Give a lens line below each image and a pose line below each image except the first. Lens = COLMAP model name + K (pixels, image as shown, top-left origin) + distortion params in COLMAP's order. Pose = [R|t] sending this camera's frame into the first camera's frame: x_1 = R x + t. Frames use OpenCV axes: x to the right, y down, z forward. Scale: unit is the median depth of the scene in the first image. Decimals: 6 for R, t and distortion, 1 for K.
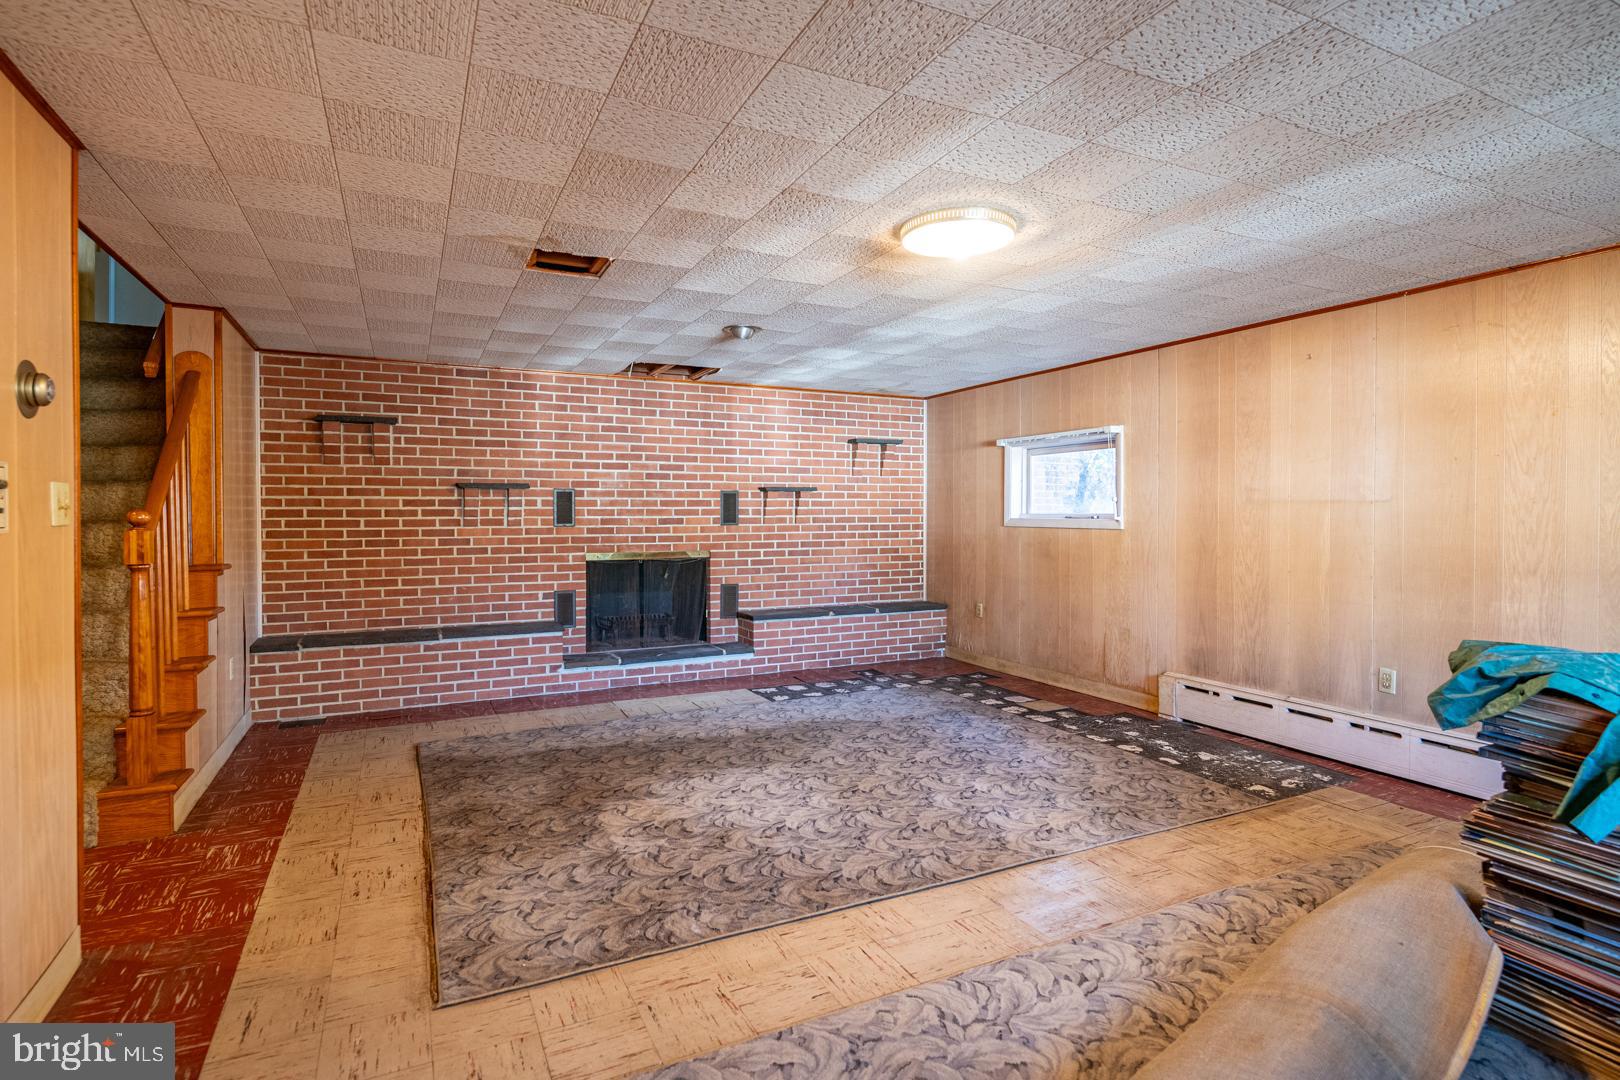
lens RADIAL K [[805.0, 0, 807.7], [0, 805.0, 546.0], [0, 0, 1]] dist [0.003649, -0.009429]
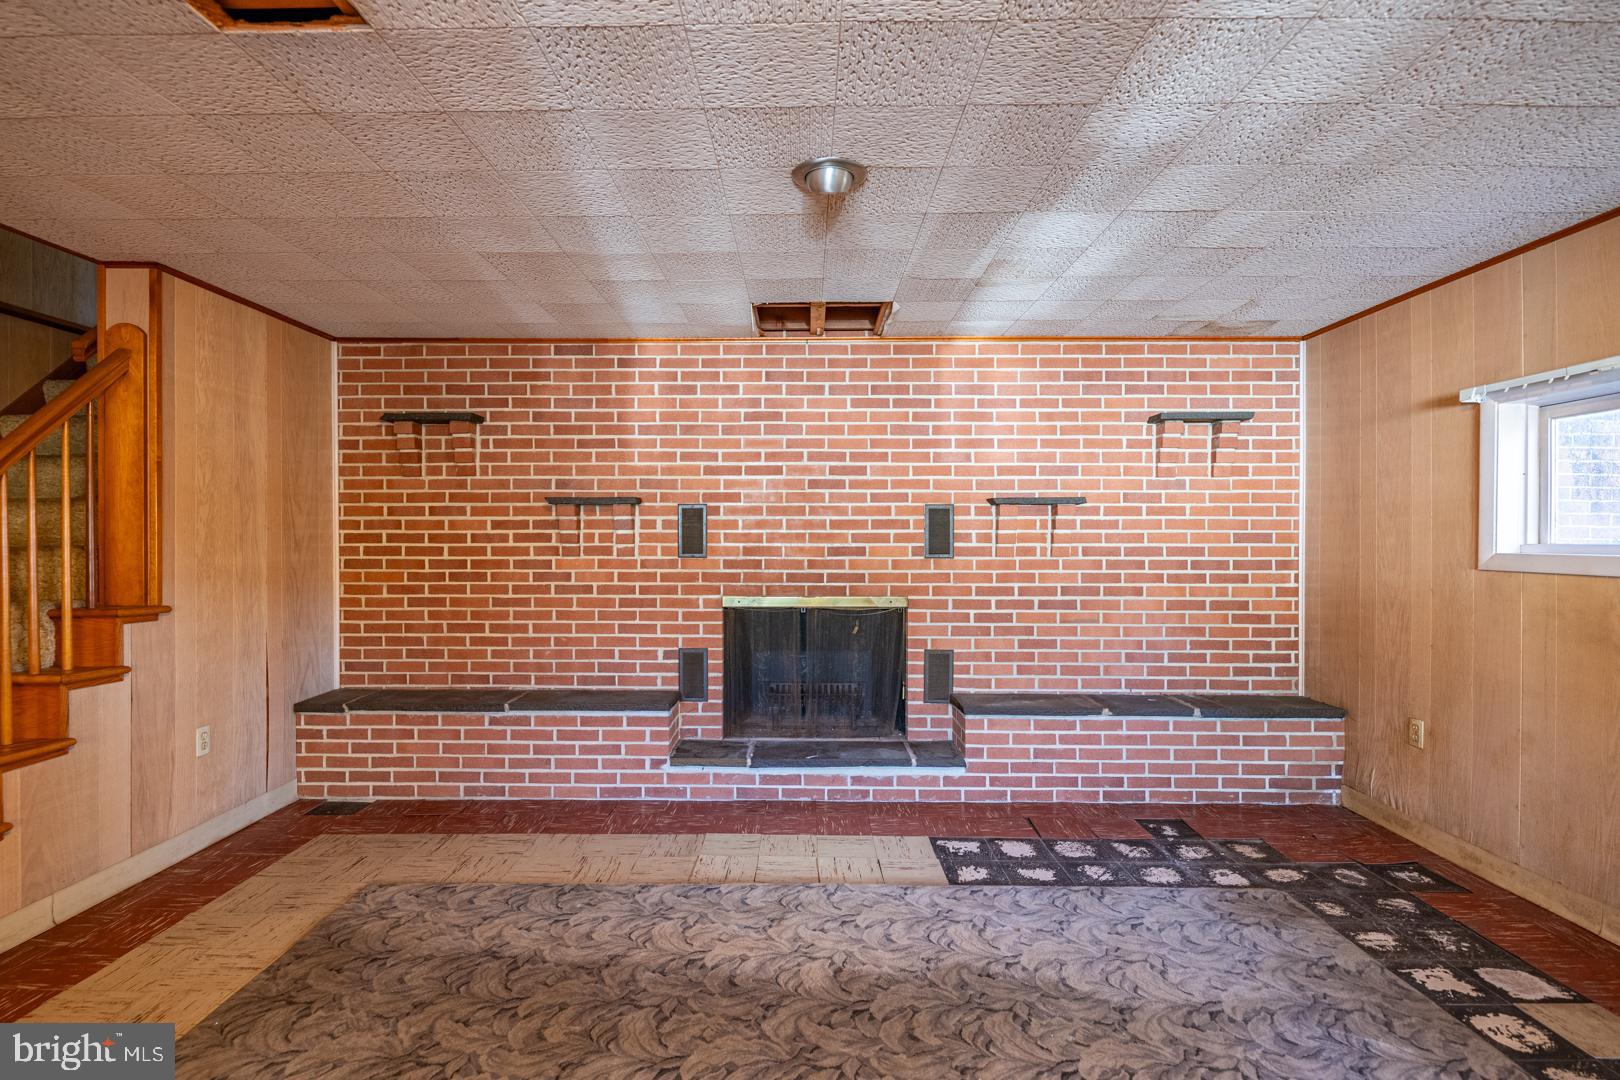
lens RADIAL K [[805.0, 0, 807.7], [0, 805.0, 546.0], [0, 0, 1]] dist [0.003649, -0.009429]
pose [[0.899449, 0.007791, -0.436957, 0.095156], [-0.020961, 0.999459, -0.025326, -0.018306], [0.436523, 0.031938, 0.899126, 0.402106]]
